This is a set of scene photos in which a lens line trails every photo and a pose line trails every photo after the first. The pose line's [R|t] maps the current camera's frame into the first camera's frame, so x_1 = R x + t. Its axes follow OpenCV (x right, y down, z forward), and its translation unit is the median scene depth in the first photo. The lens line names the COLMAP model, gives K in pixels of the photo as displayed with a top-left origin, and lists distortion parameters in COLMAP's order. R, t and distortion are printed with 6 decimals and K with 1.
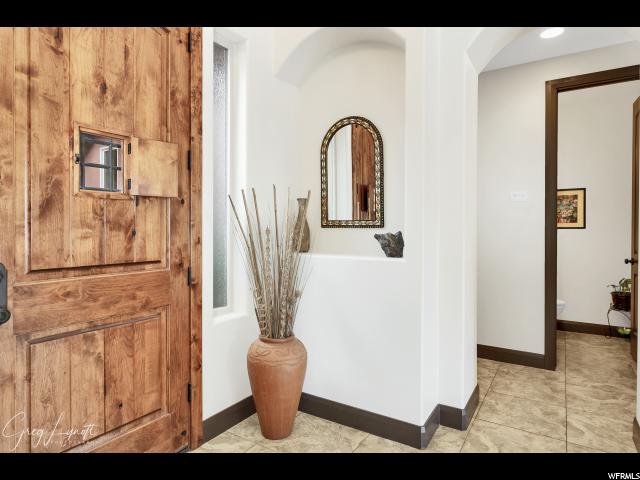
lens RADIAL K [[375.8, 0, 318.9], [0, 375.8, 234.3], [0, 0, 1]] dist [-0.006459, -0.001460]
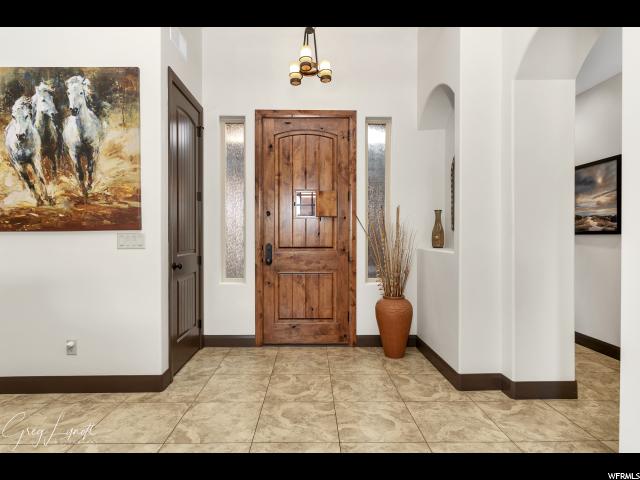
lens RADIAL K [[357.1, 0, 319.4], [0, 357.1, 239.6], [0, 0, 1]] dist [-0.003477, 0.000997]
pose [[0.568078, 0.008154, -0.822934, 1.136645], [-0.009589, 0.999949, 0.003289, 0.022433], [0.822919, 0.006022, 0.568127, -0.179787]]
